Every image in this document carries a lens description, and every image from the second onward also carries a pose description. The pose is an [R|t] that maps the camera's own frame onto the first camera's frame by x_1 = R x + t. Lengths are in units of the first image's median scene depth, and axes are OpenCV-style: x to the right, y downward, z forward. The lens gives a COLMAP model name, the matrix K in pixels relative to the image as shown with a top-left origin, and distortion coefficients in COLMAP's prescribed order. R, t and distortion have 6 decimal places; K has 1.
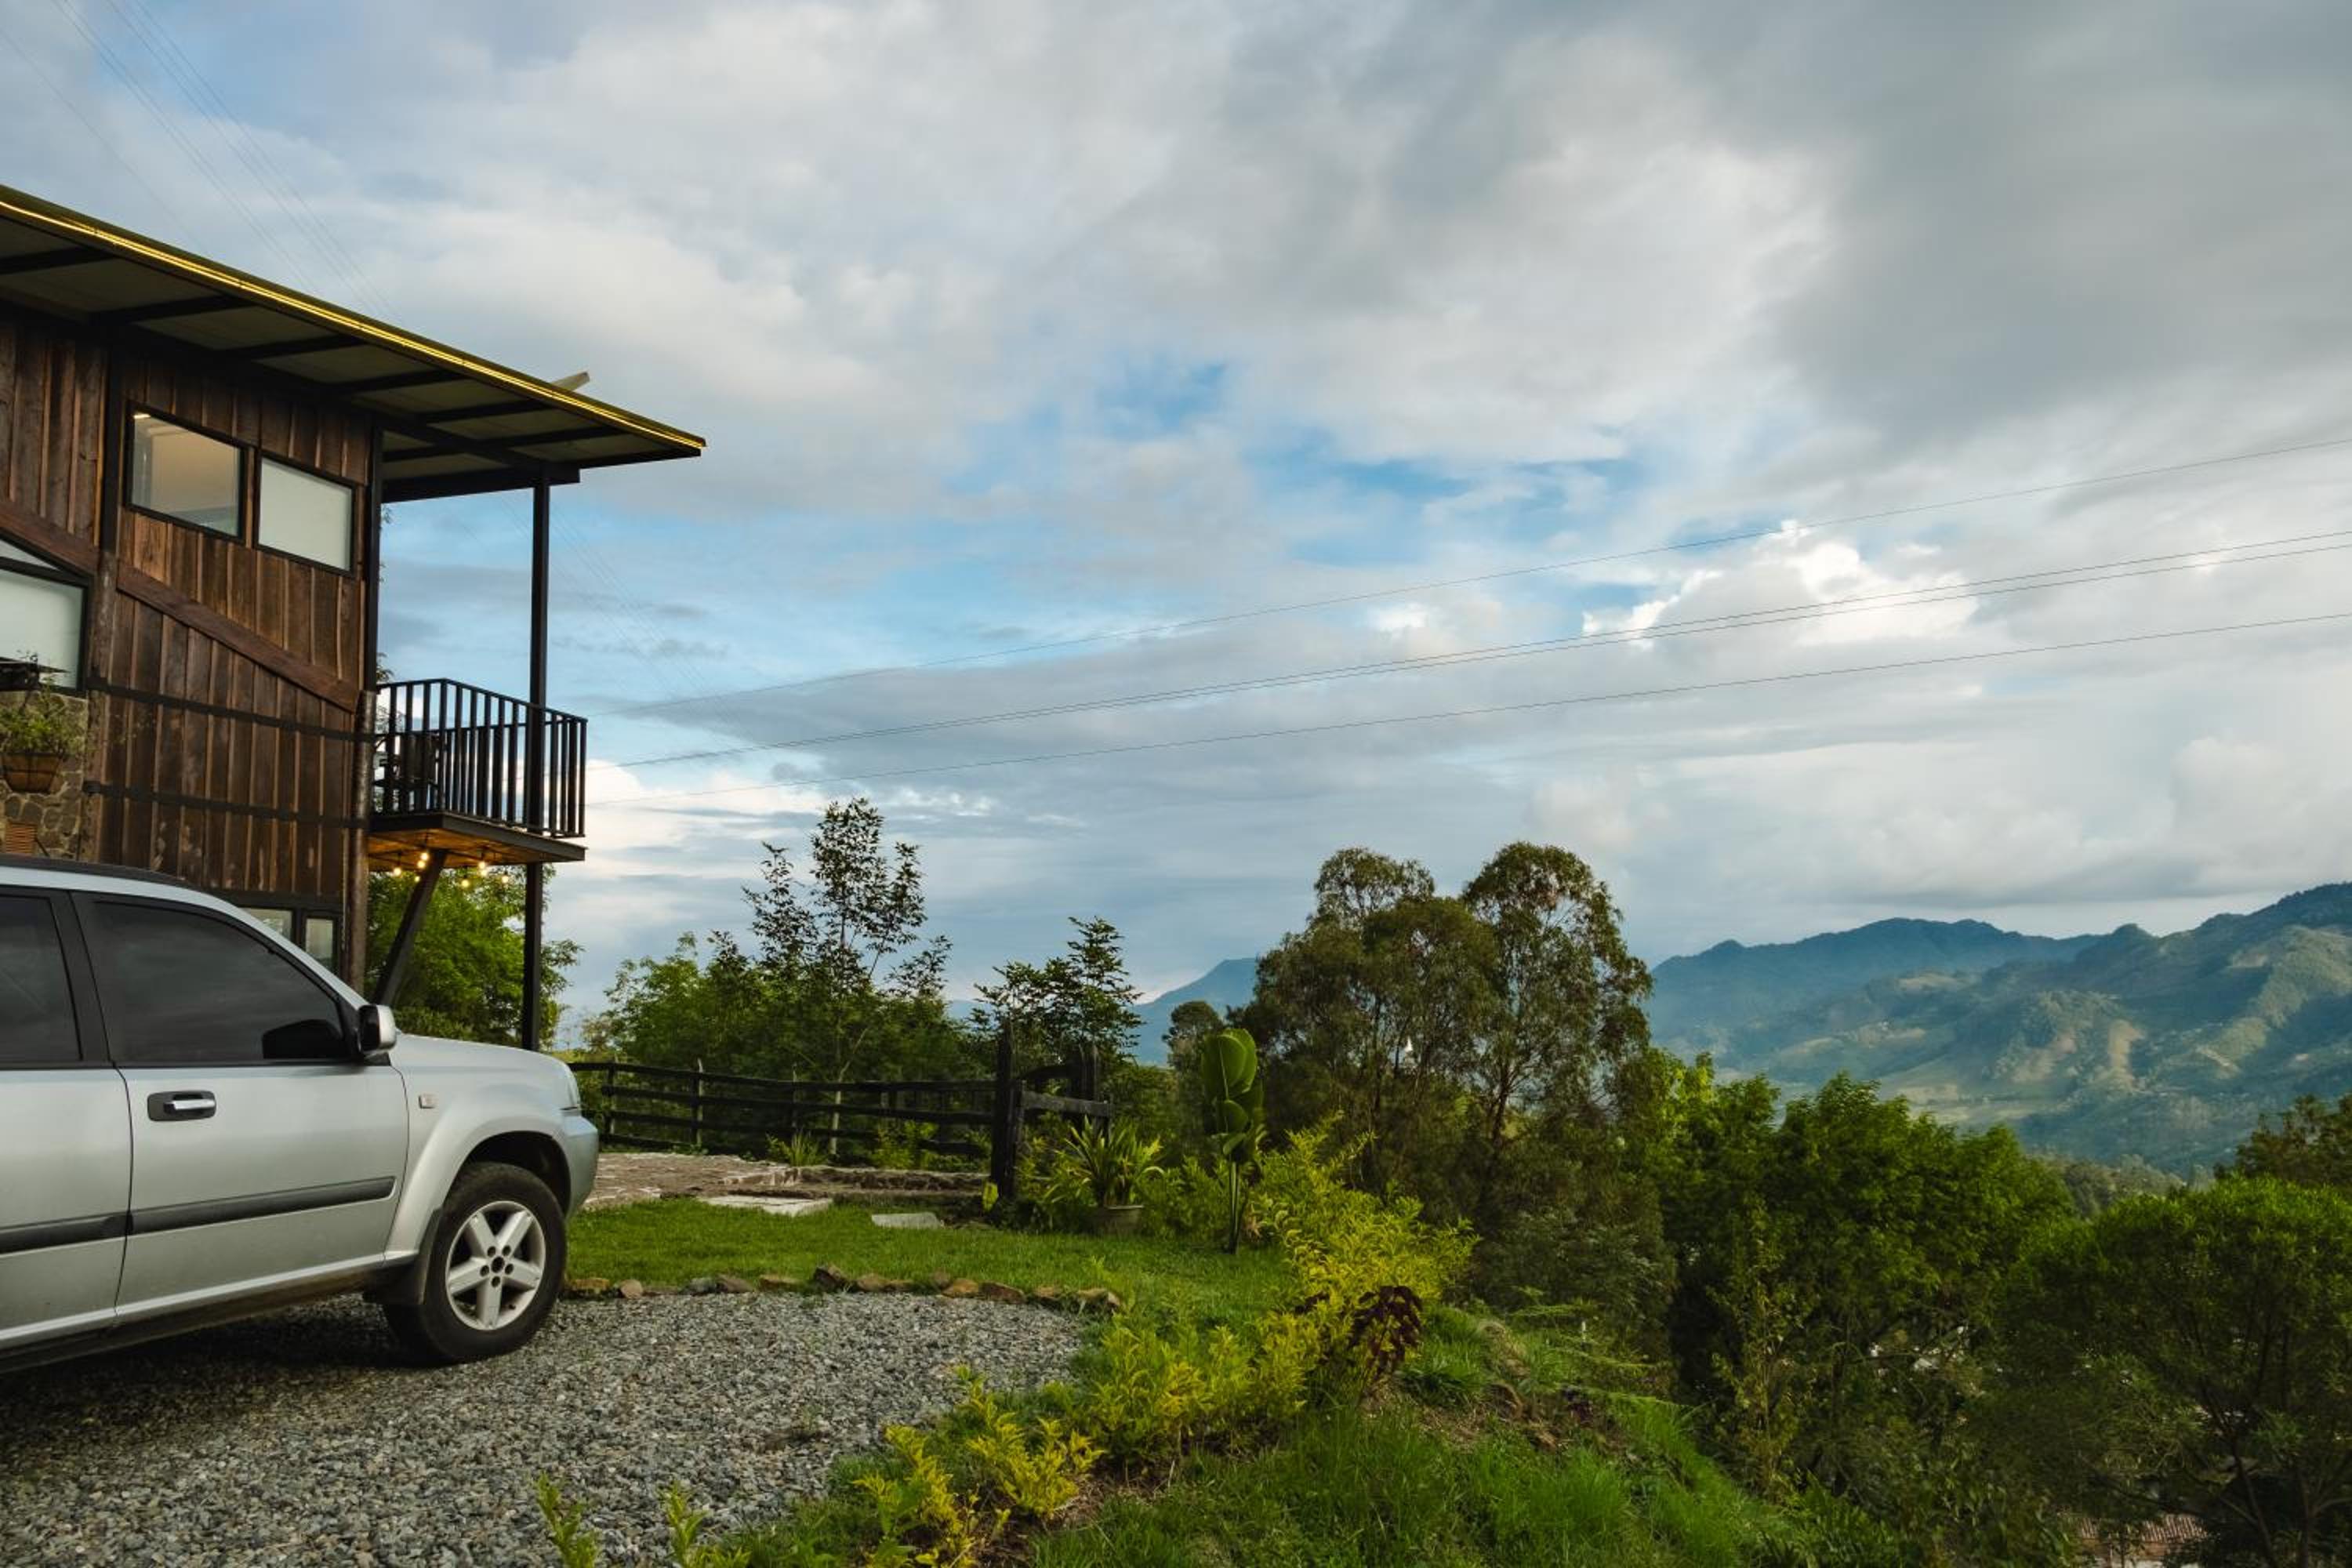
lens RADIAL K [[1830.0, 0, 1193.3], [0, 1830.0, 764.4], [0, 0, 1]] dist [-0.019770, 0.004862]
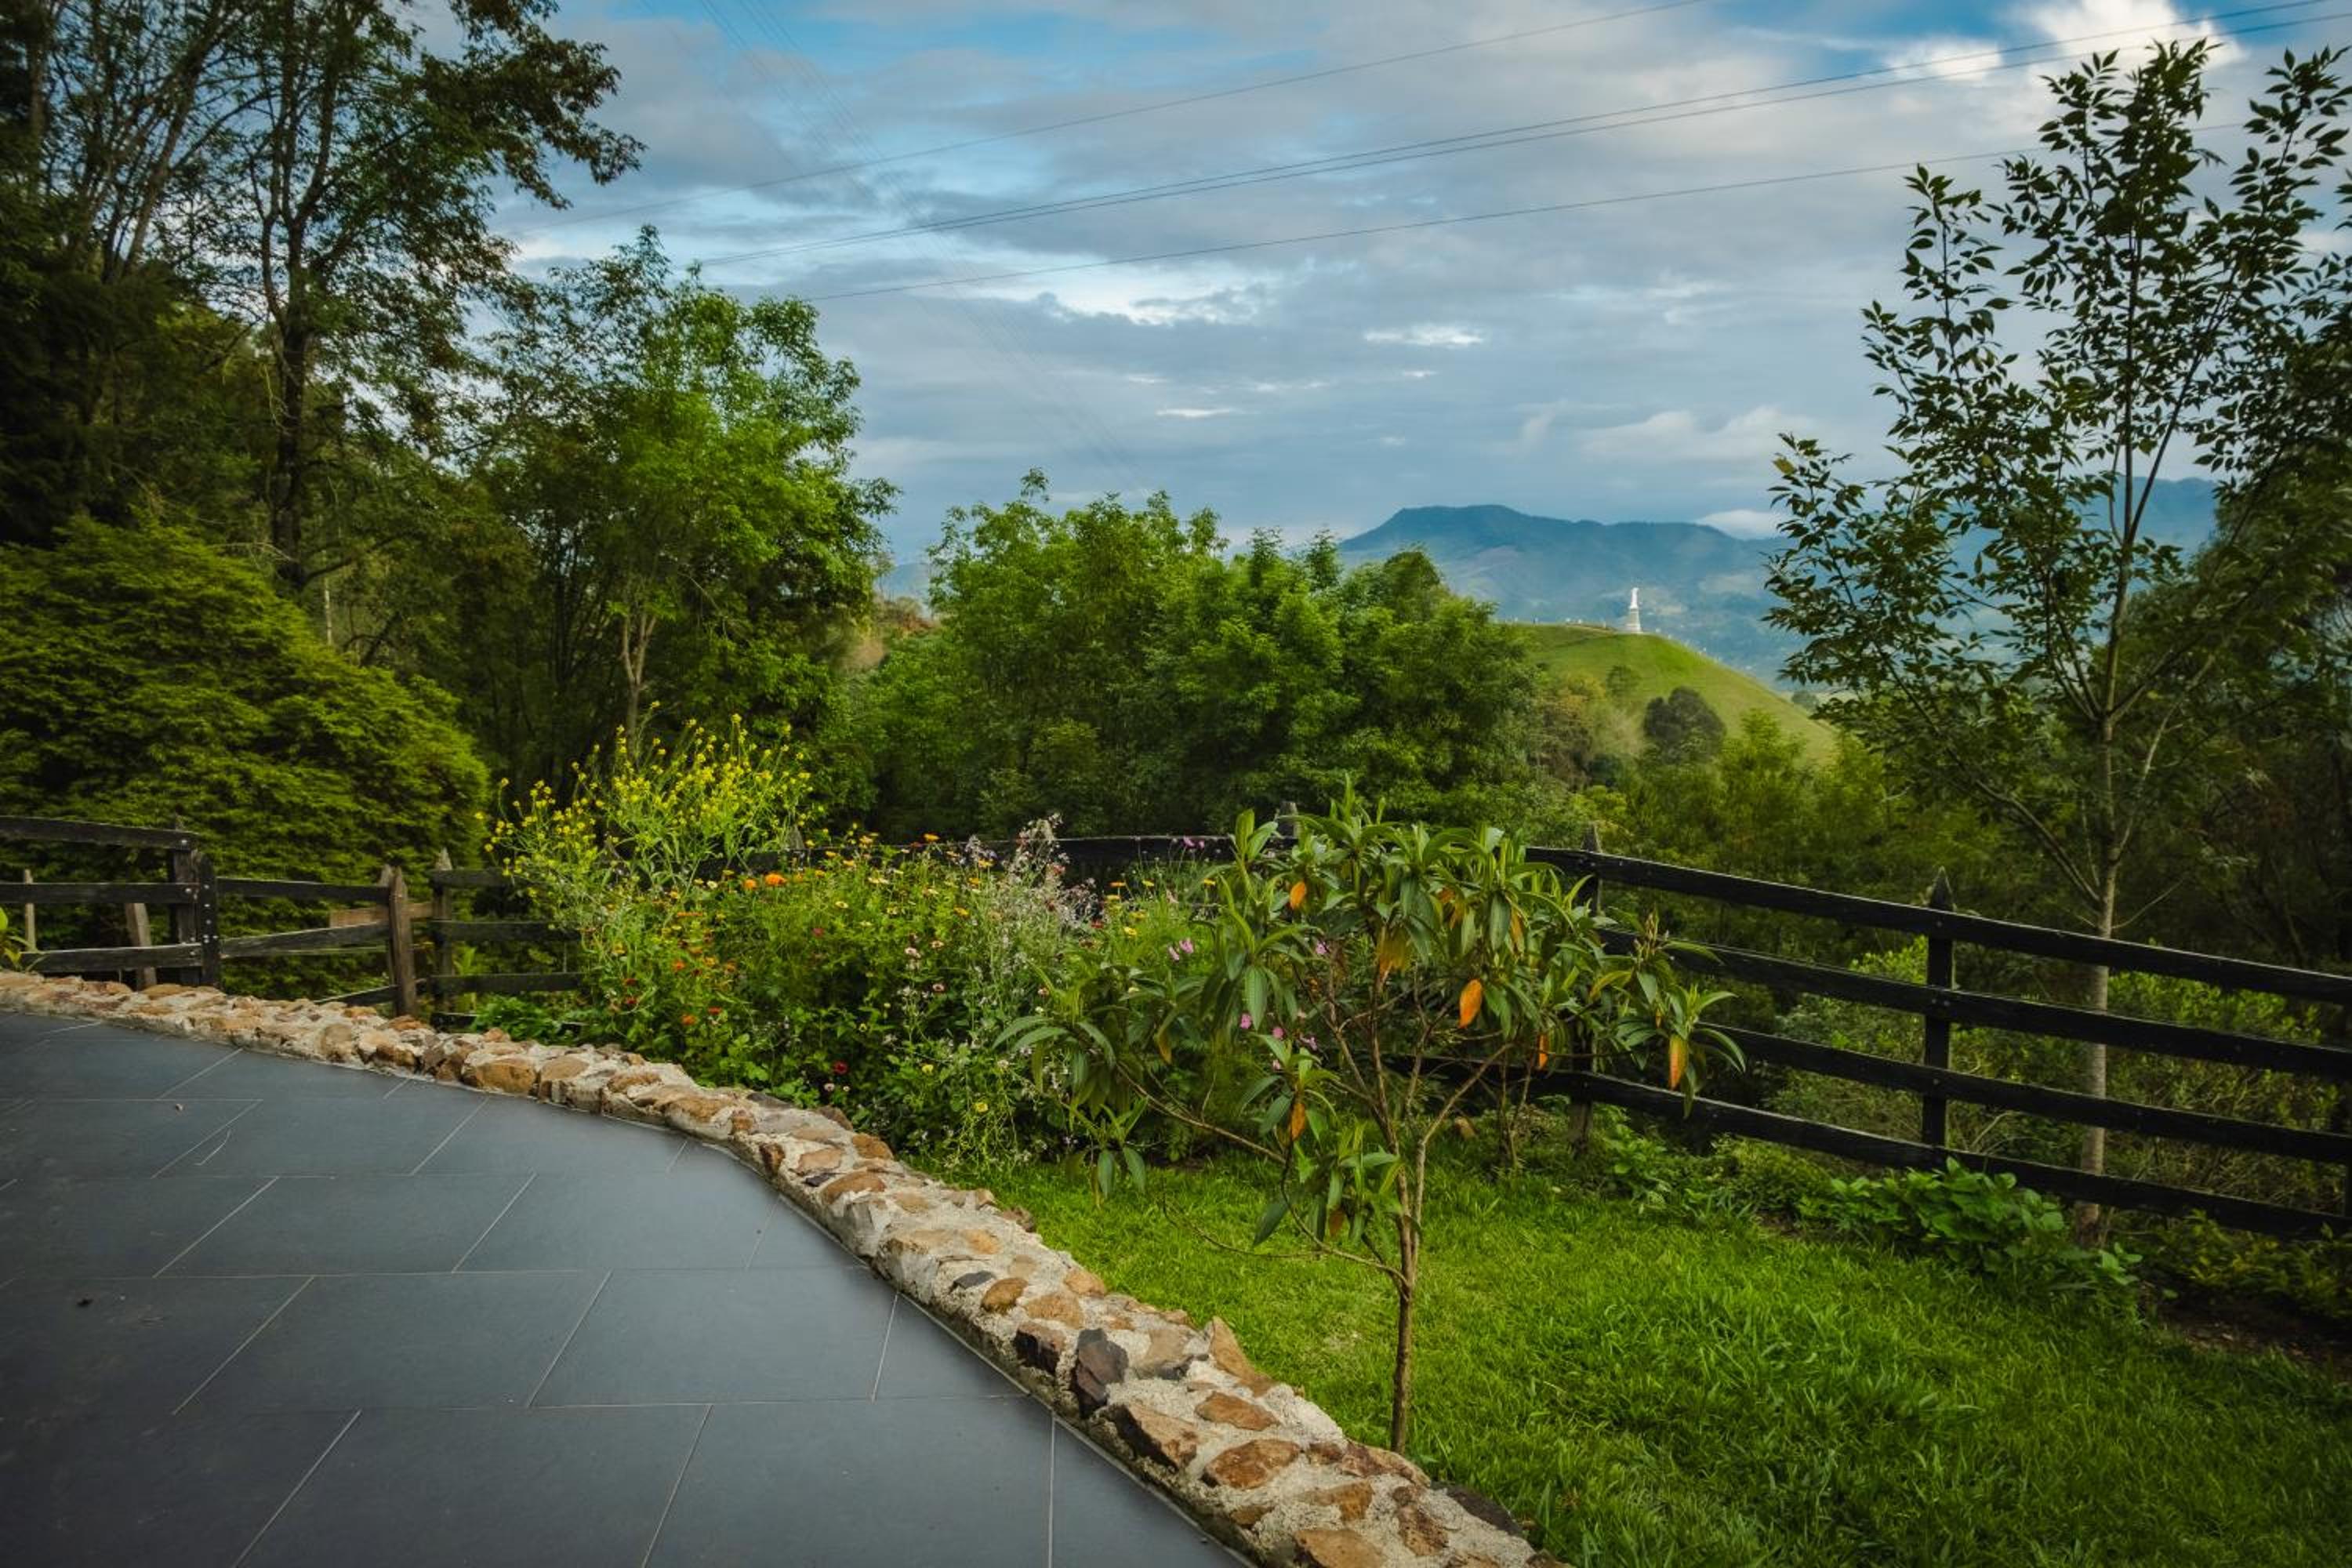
lens RADIAL K [[1830.0, 0, 1193.3], [0, 1830.0, 764.4], [0, 0, 1]] dist [-0.019770, 0.004862]
pose [[0.995582, 0.024400, -0.090675, -0.334917], [-0.001586, 0.969879, 0.243582, 0.066800], [0.093887, -0.242362, 0.965632, 0.644218]]
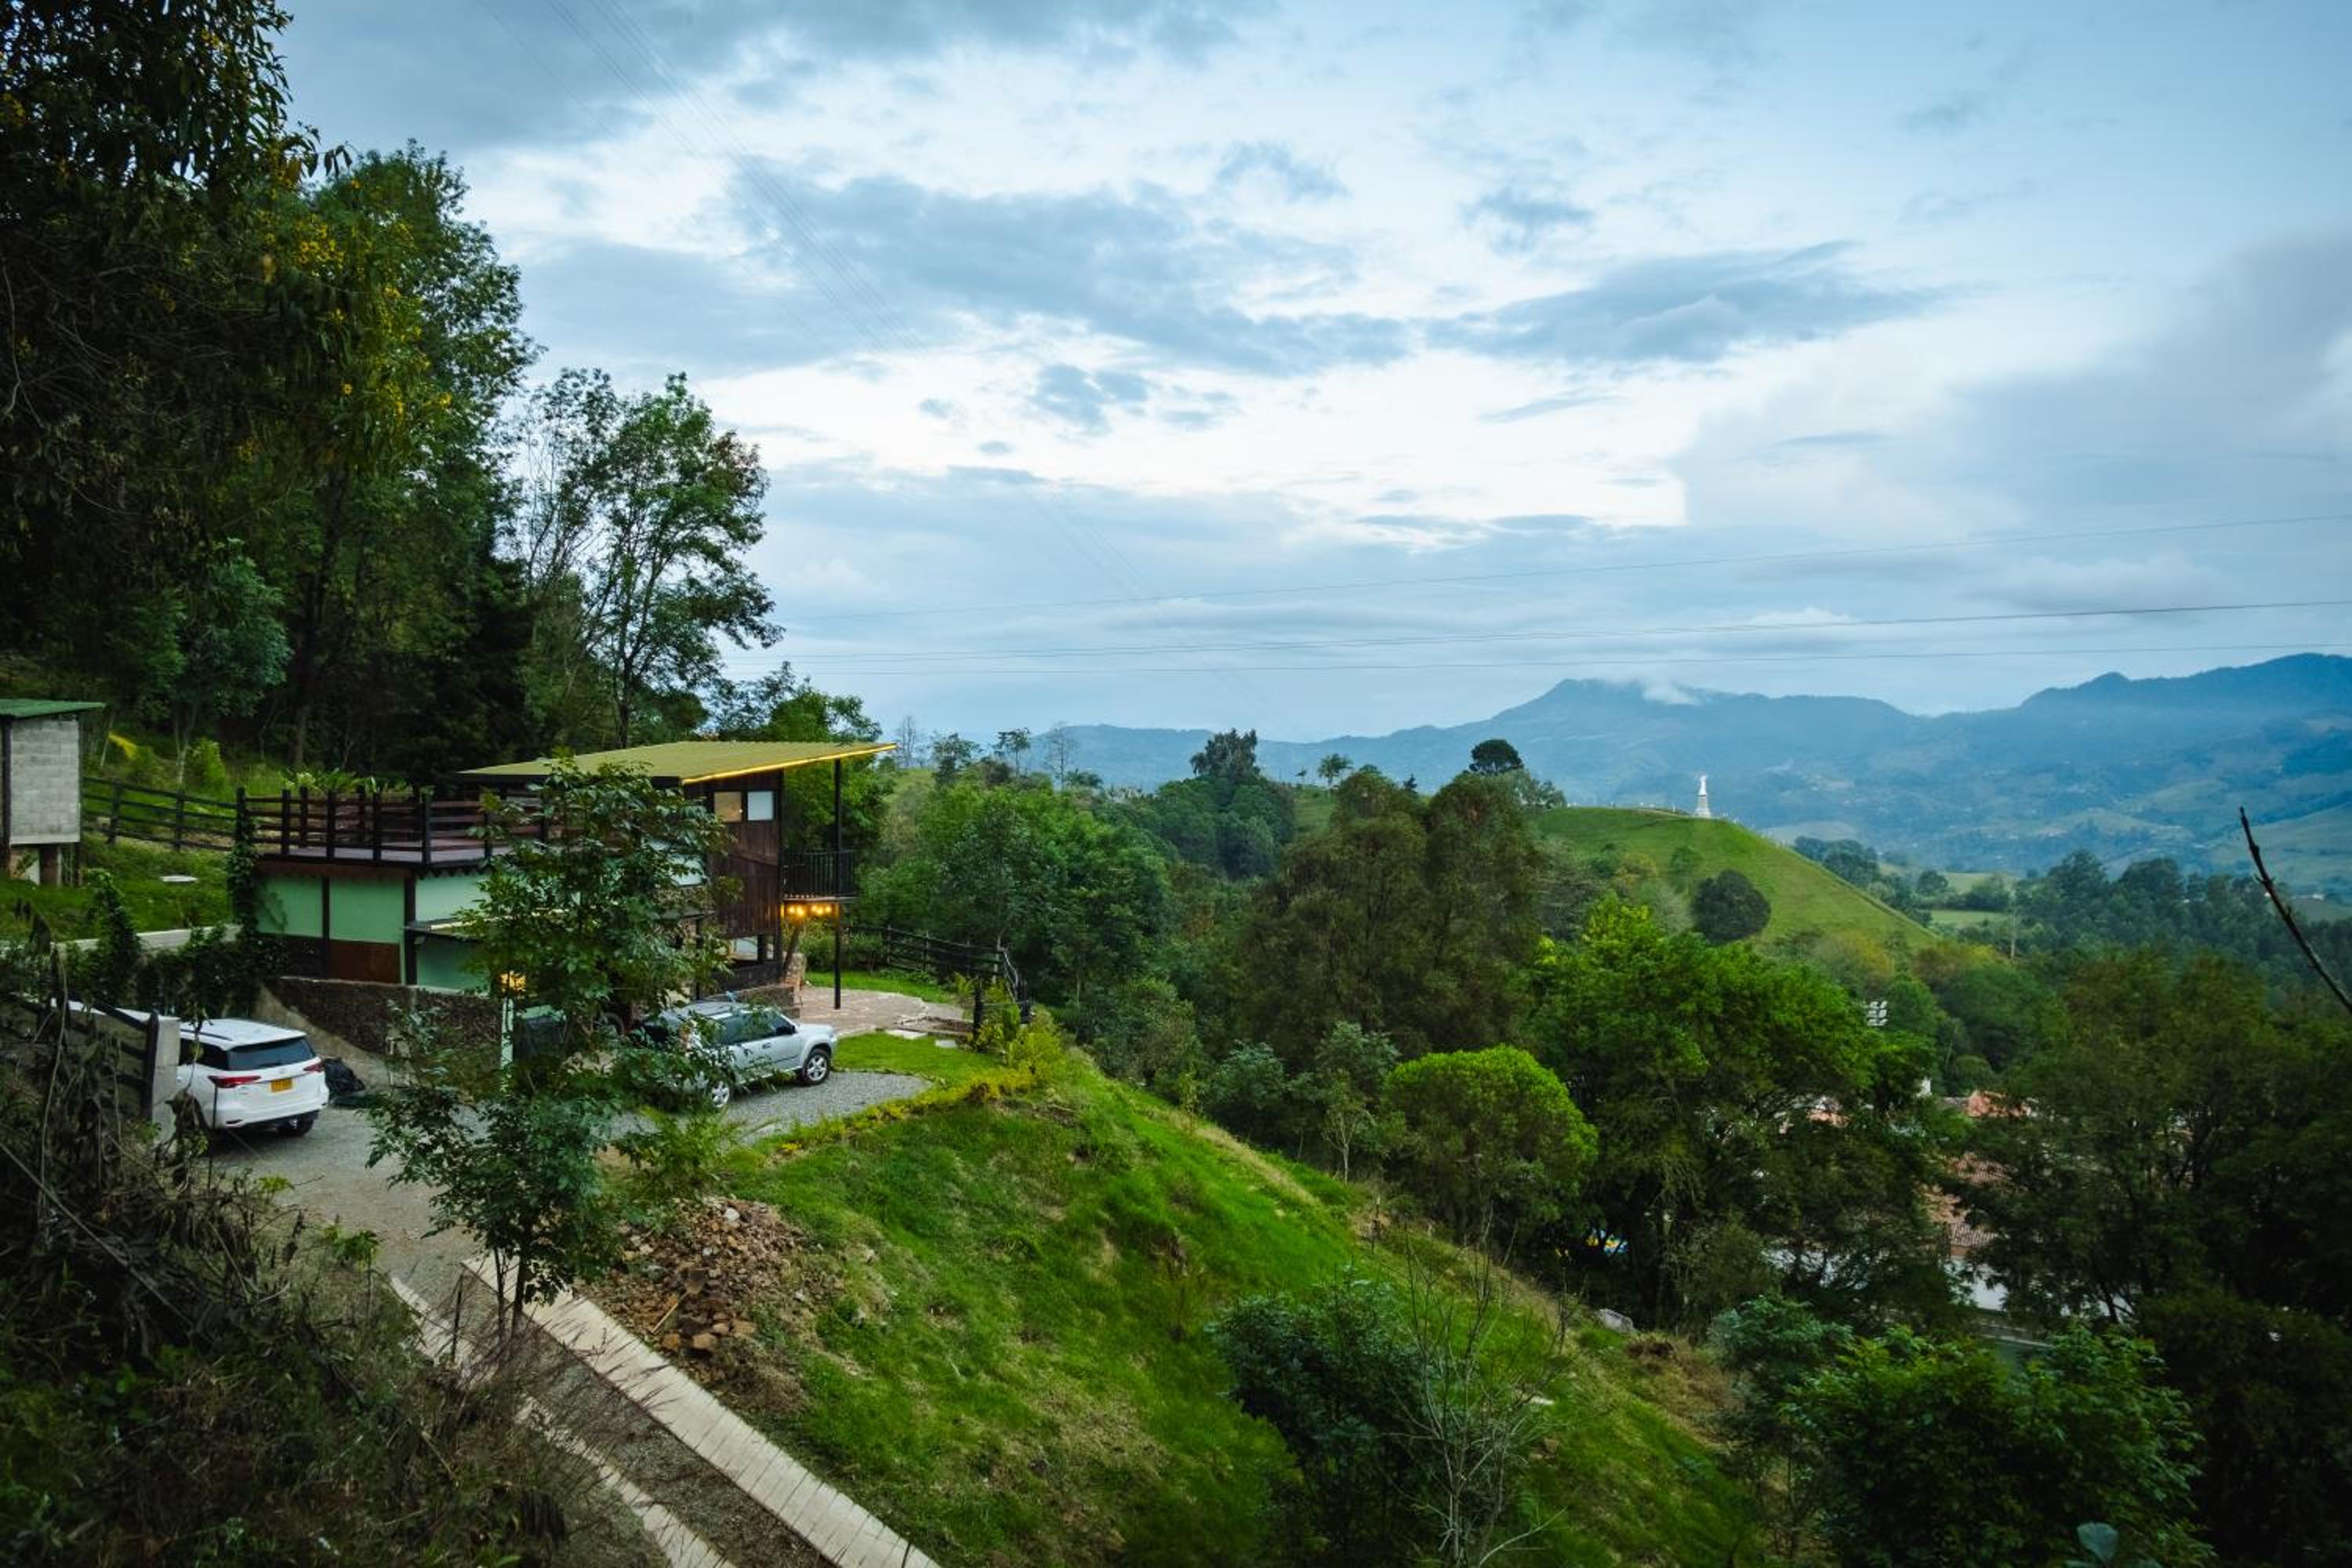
lens RADIAL K [[1830.0, 0, 1193.3], [0, 1830.0, 764.4], [0, 0, 1]] dist [-0.019770, 0.004862]
pose [[0.982692, 0.034247, -0.182052, 0.367485], [-0.005400, 0.987641, 0.156643, -0.323635], [0.185167, -0.152949, 0.970732, -0.861431]]
